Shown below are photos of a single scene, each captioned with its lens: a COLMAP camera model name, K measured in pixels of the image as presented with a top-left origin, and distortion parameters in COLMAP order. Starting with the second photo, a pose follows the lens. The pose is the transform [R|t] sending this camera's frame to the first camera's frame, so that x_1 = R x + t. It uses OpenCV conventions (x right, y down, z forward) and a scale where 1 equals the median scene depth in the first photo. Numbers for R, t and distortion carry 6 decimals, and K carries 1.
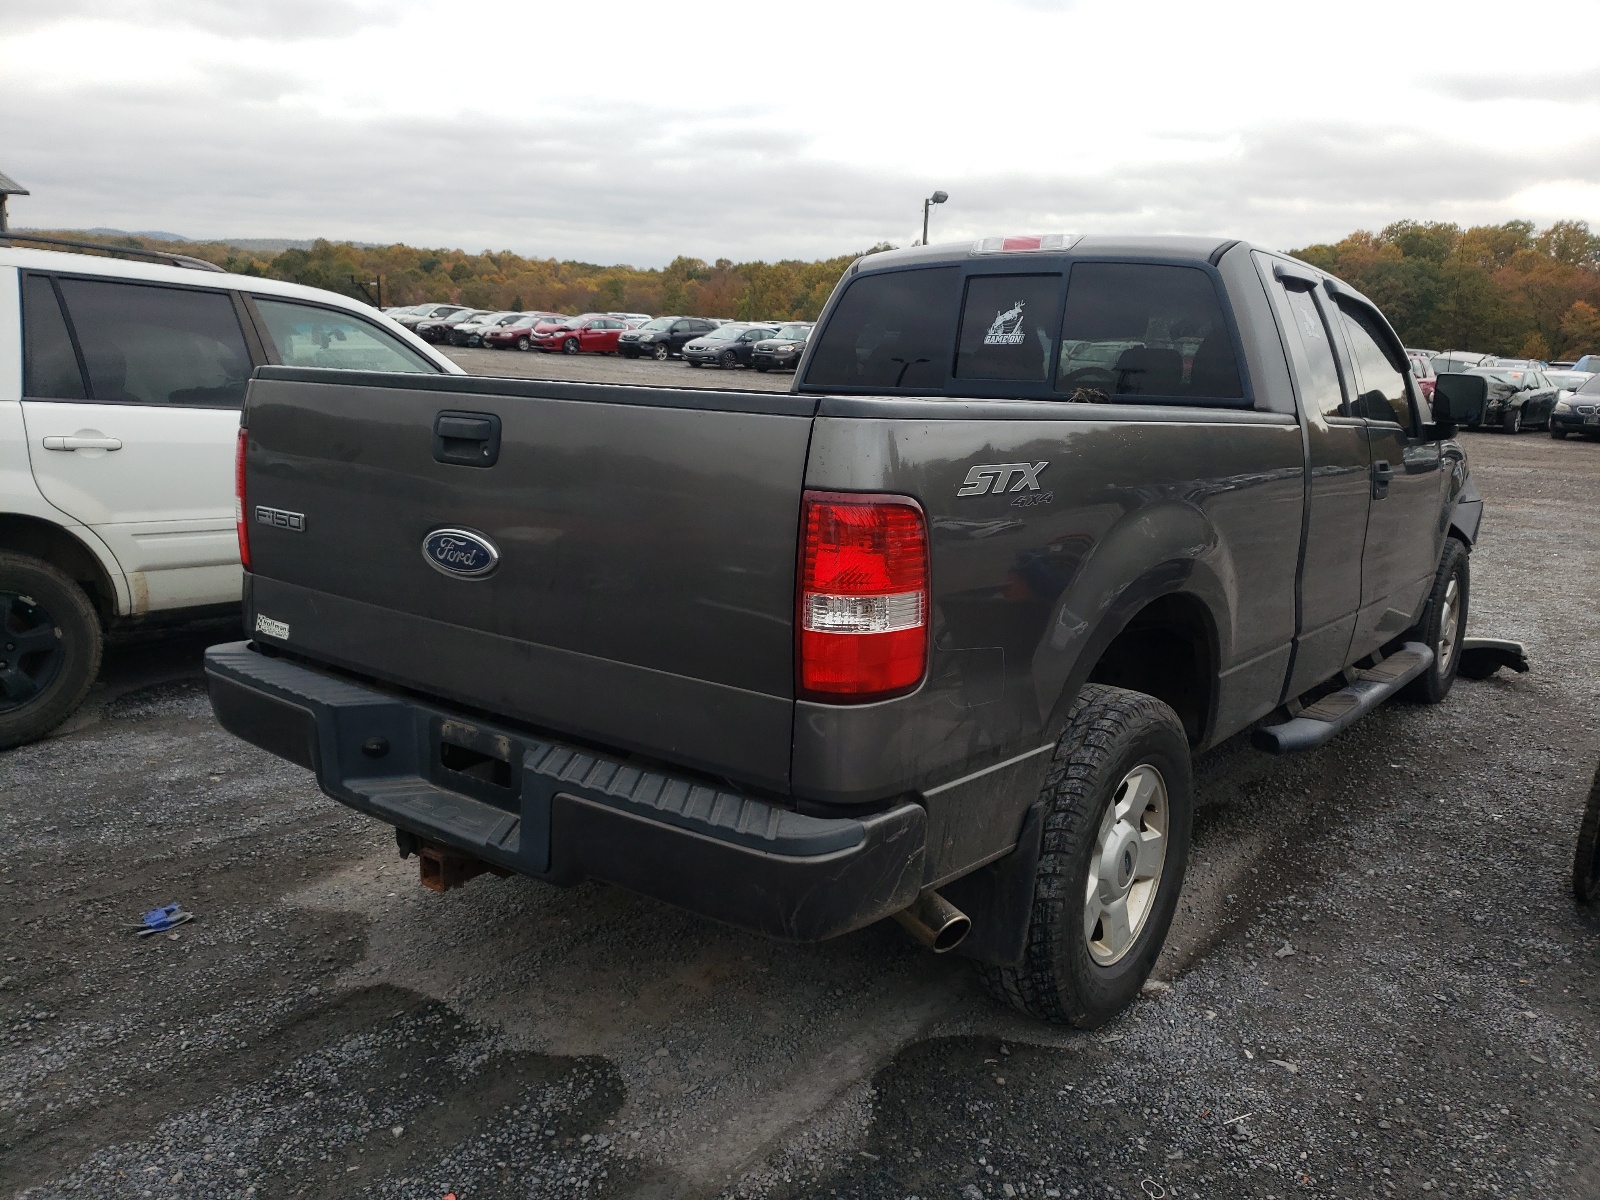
lens RADIAL K [[1261.4, 0, 791.2], [0, 1261.4, 600.2], [0, 0, 1]] dist [0.007074, -0.004534]
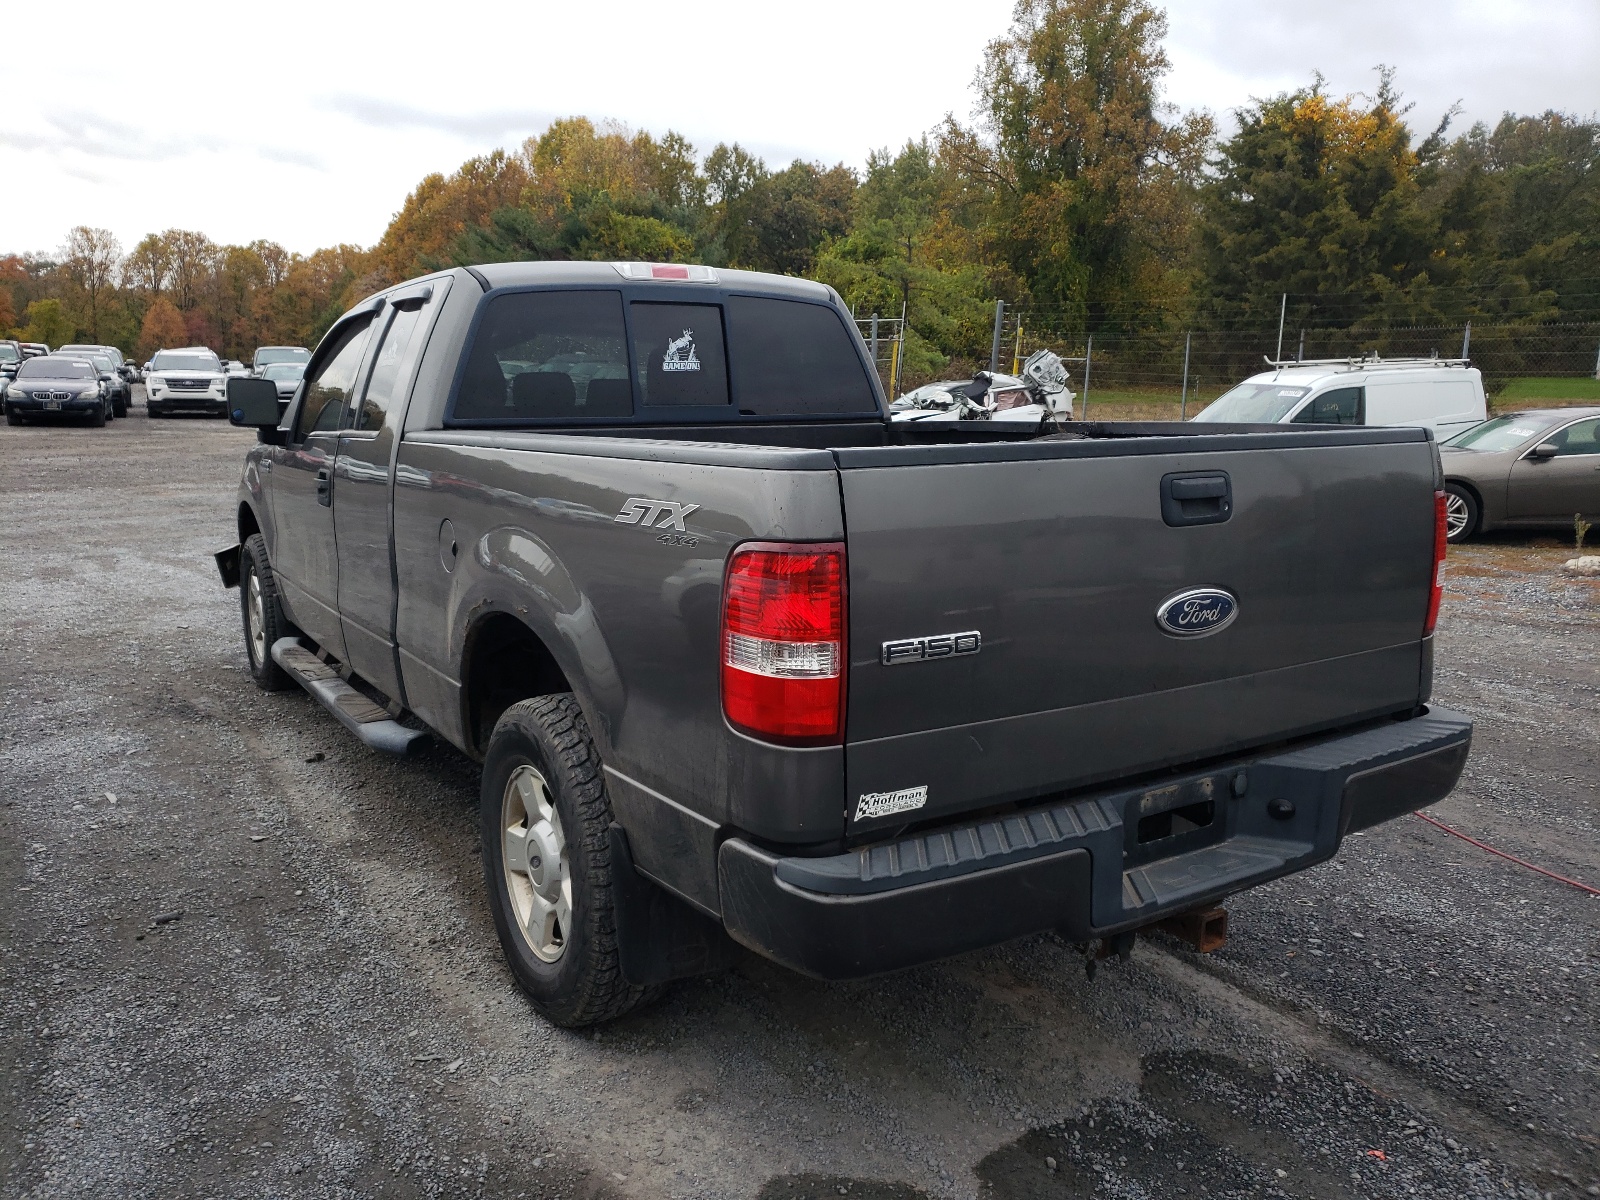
lens RADIAL K [[1261.4, 0, 794.5], [0, 1261.4, 595.7], [0, 0, 1]] dist [0.007074, -0.004534]
pose [[0.331014, -0.188248, 0.924658, -1.278382], [0.175392, 0.975098, 0.135729, -0.240080], [-0.927183, 0.117249, 0.355788, 0.928425]]
